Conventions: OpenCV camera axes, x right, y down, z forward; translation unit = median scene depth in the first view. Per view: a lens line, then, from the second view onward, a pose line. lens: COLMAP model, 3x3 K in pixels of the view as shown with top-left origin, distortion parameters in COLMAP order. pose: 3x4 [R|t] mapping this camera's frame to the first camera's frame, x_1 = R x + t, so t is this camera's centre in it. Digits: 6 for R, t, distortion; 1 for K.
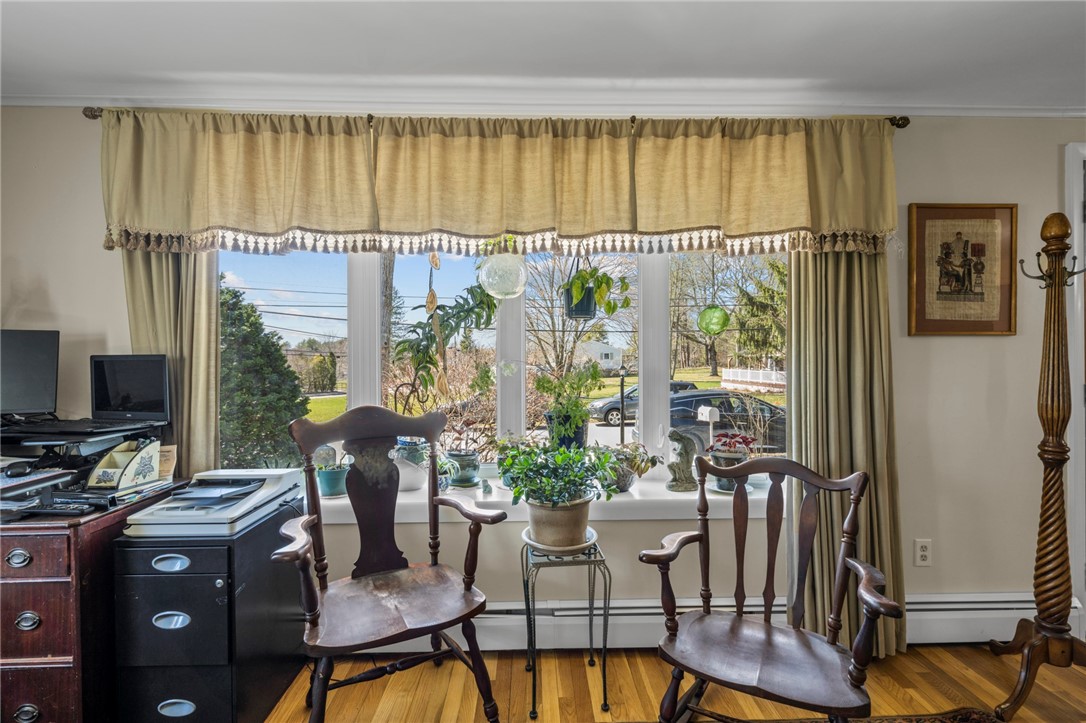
lens RADIAL K [[497.8, 0, 543.0], [0, 497.8, 361.5], [0, 0, 1]] dist [-0.001573, 0.000881]
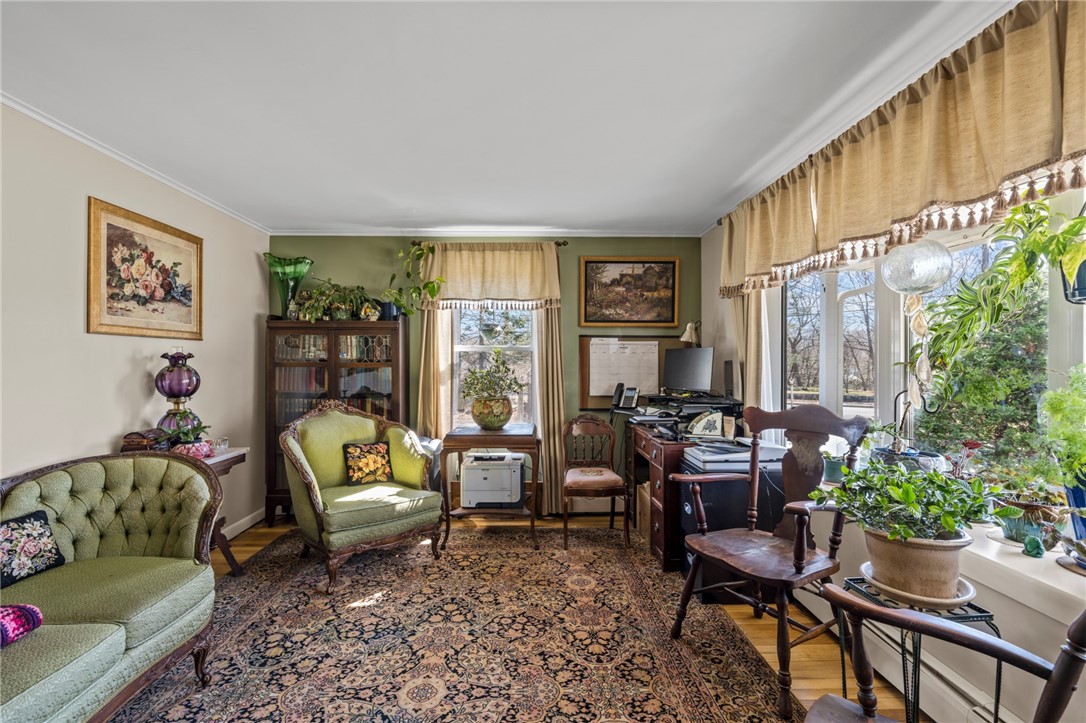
lens RADIAL K [[497.8, 0, 543.0], [0, 497.8, 361.5], [0, 0, 1]] dist [-0.001573, 0.000881]
pose [[-0.004836, 0.001687, -0.999987, 0.830851], [-0.003749, 0.999992, 0.001706, -0.010018], [0.999981, 0.003757, -0.004829, 0.382524]]
